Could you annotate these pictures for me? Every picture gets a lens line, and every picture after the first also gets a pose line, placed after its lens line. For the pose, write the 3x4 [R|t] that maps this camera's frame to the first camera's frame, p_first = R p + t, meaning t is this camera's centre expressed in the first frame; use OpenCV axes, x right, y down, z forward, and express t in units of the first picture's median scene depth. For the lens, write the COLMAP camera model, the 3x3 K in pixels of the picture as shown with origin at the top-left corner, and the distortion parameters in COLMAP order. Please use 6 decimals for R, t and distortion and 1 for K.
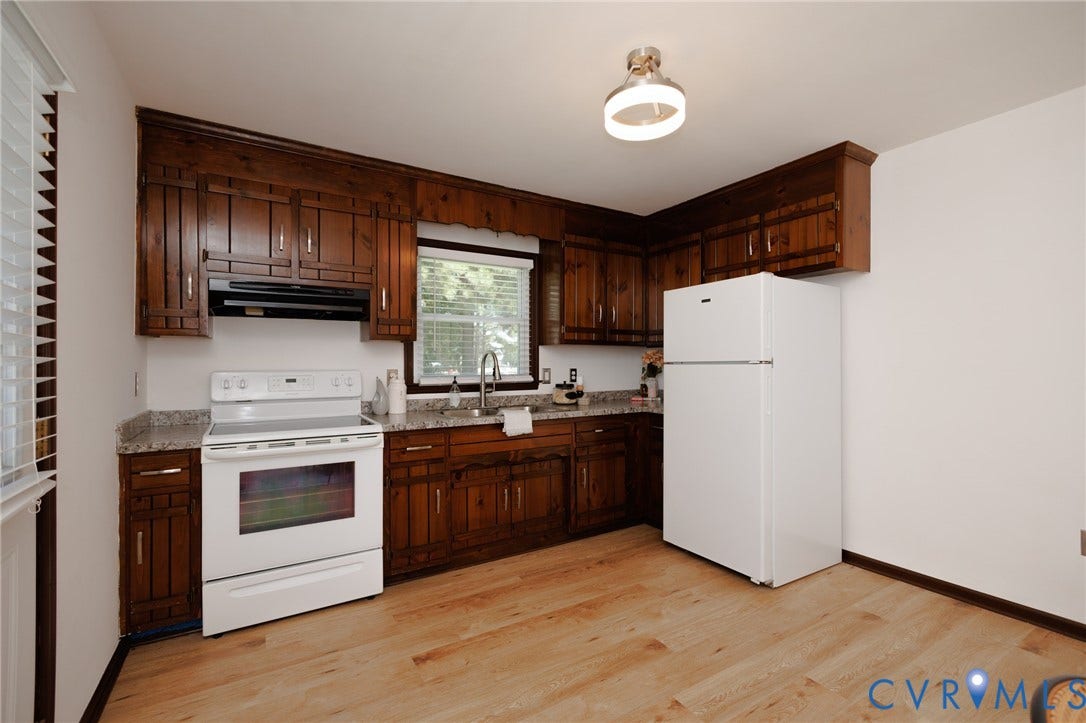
lens RADIAL K [[466.1, 0, 542.2], [0, 466.1, 359.6], [0, 0, 1]] dist [-0.002547, -0.000178]
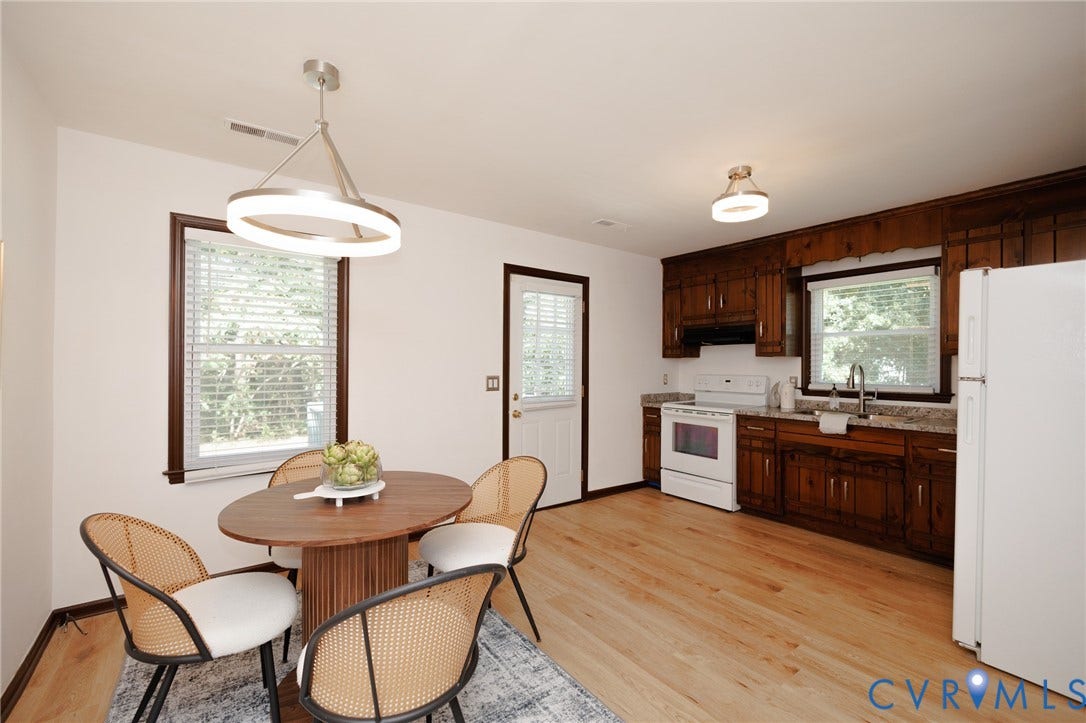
lens RADIAL K [[466.1, 0, 542.2], [0, 466.1, 359.6], [0, 0, 1]] dist [-0.002547, -0.000178]
pose [[0.096365, -0.007369, -0.995319, 1.170313], [0.001421, 0.999973, -0.007266, -0.023709], [0.995345, -0.000714, 0.096373, 0.162898]]
